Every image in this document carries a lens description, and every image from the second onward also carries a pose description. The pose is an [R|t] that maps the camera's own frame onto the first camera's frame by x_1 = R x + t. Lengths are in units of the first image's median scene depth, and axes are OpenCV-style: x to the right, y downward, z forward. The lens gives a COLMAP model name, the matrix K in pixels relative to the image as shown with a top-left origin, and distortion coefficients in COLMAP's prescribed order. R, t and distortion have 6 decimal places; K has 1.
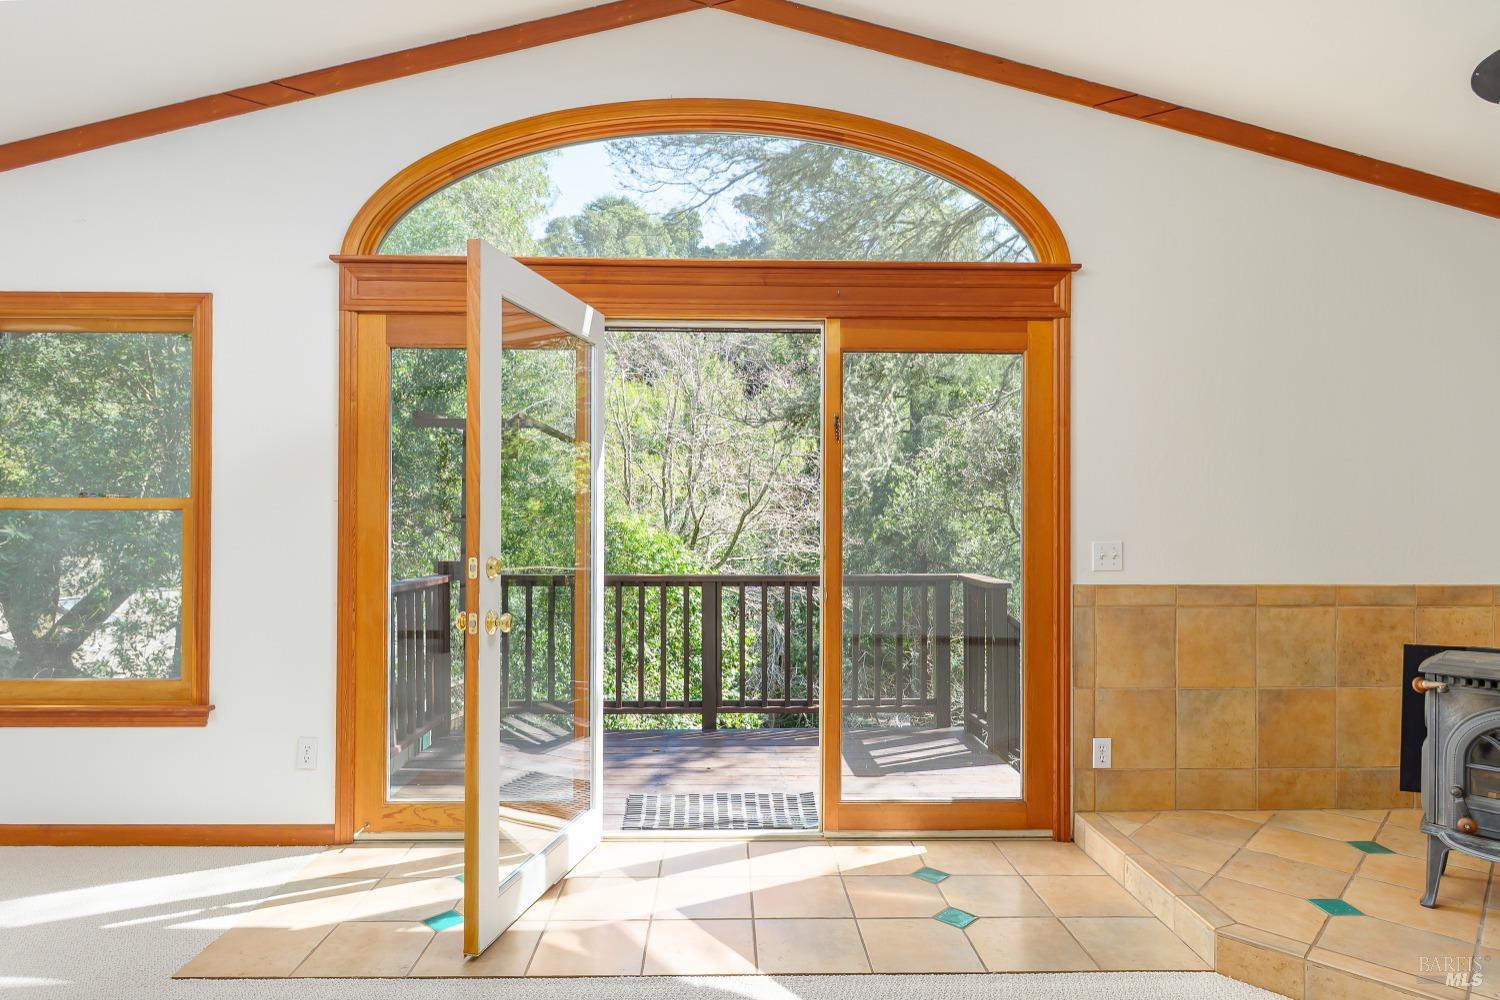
lens RADIAL K [[837.8, 0, 740.0], [0, 837.8, 514.1], [0, 0, 1]] dist [-0.002166, 0.000705]
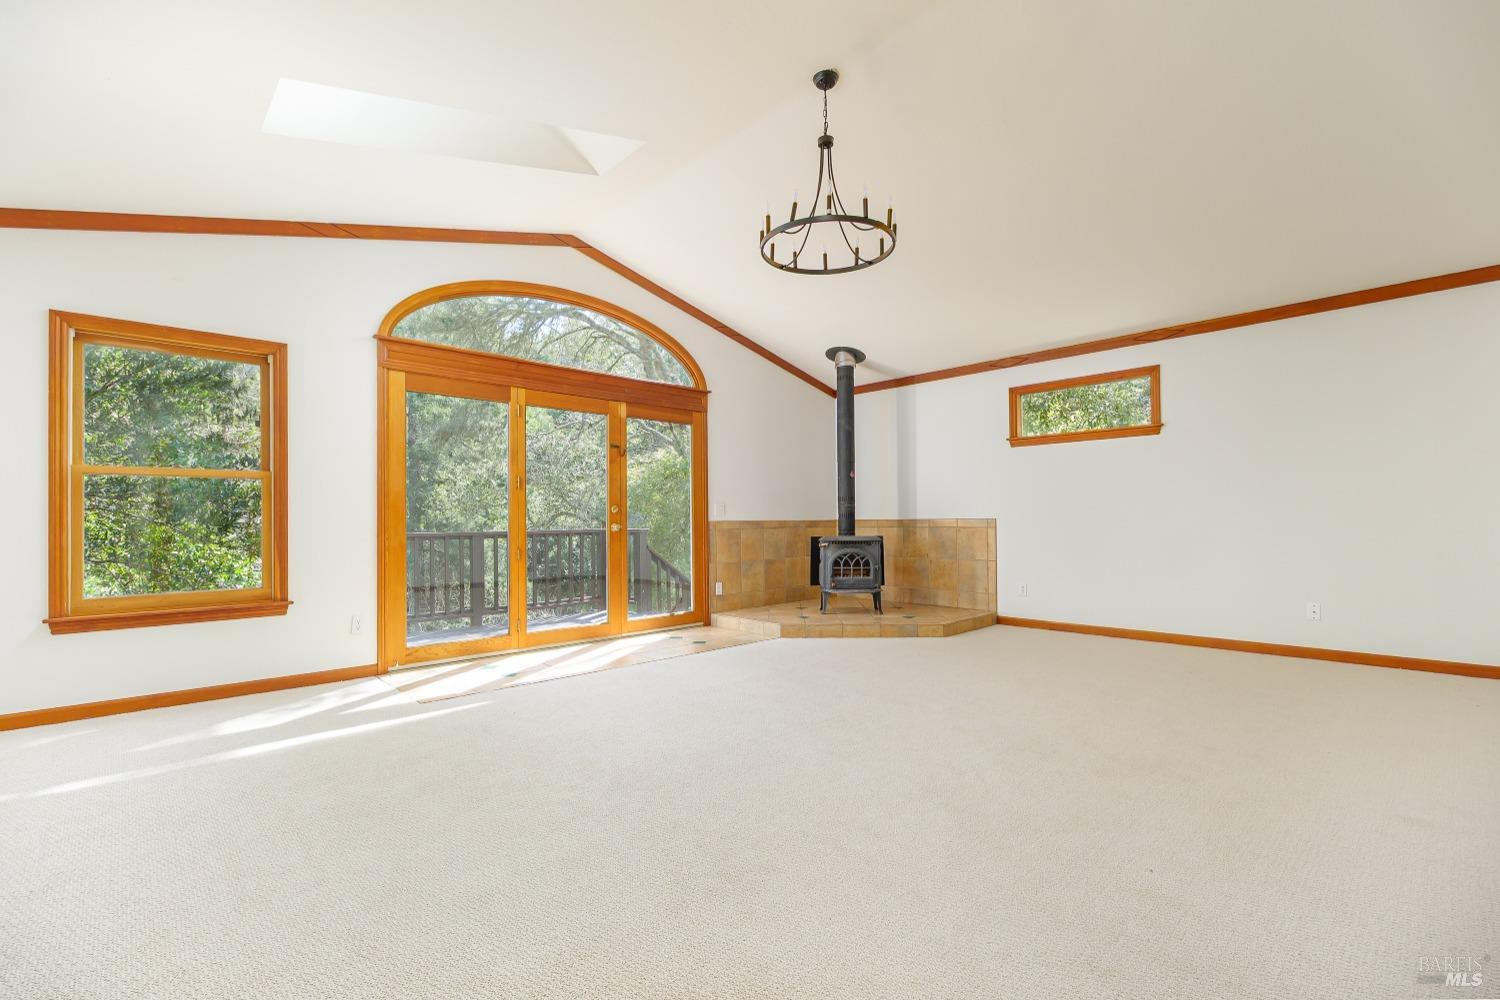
lens RADIAL K [[653.6, 0, 754.8], [0, 653.6, 504.3], [0, 0, 1]] dist [0.002430, 0.000272]
pose [[0.742086, 0.006064, 0.670277, -0.786164], [0.005605, 0.999868, -0.015252, 0.065203], [-0.670281, 0.015075, 0.741954, -0.510992]]
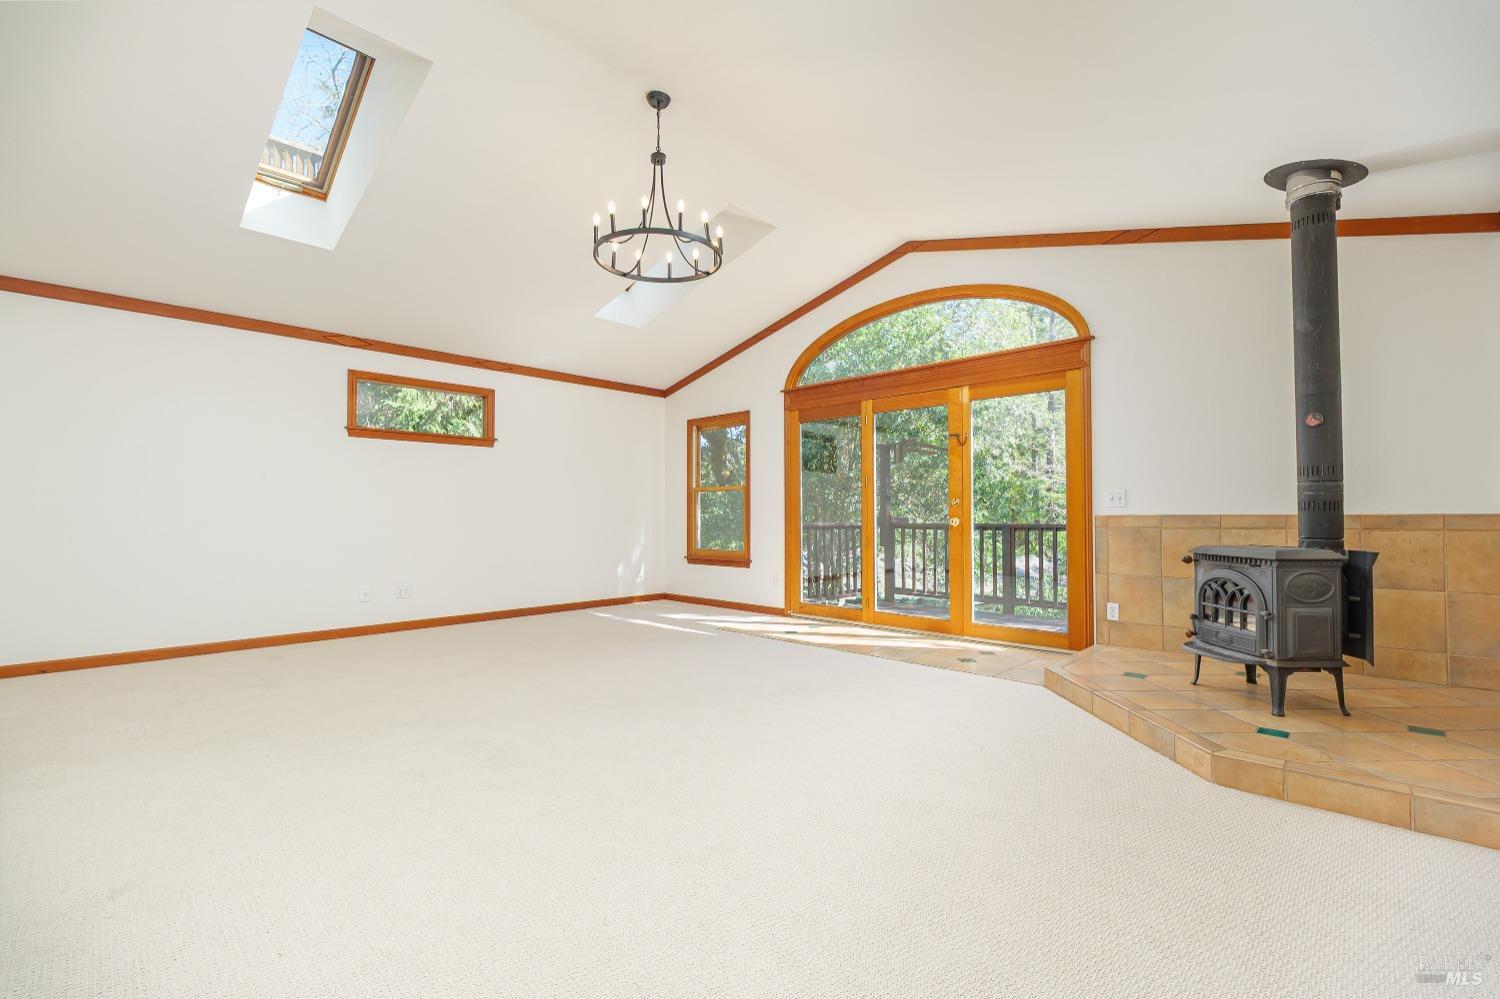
lens RADIAL K [[653.6, 0, 764.5], [0, 653.6, 503.1], [0, 0, 1]] dist [0.002430, 0.000272]
pose [[0.716819, -0.019393, -0.696990, 0.864286], [0.010663, 0.999801, -0.016851, 0.074224], [0.697178, 0.004647, 0.716883, -0.484659]]
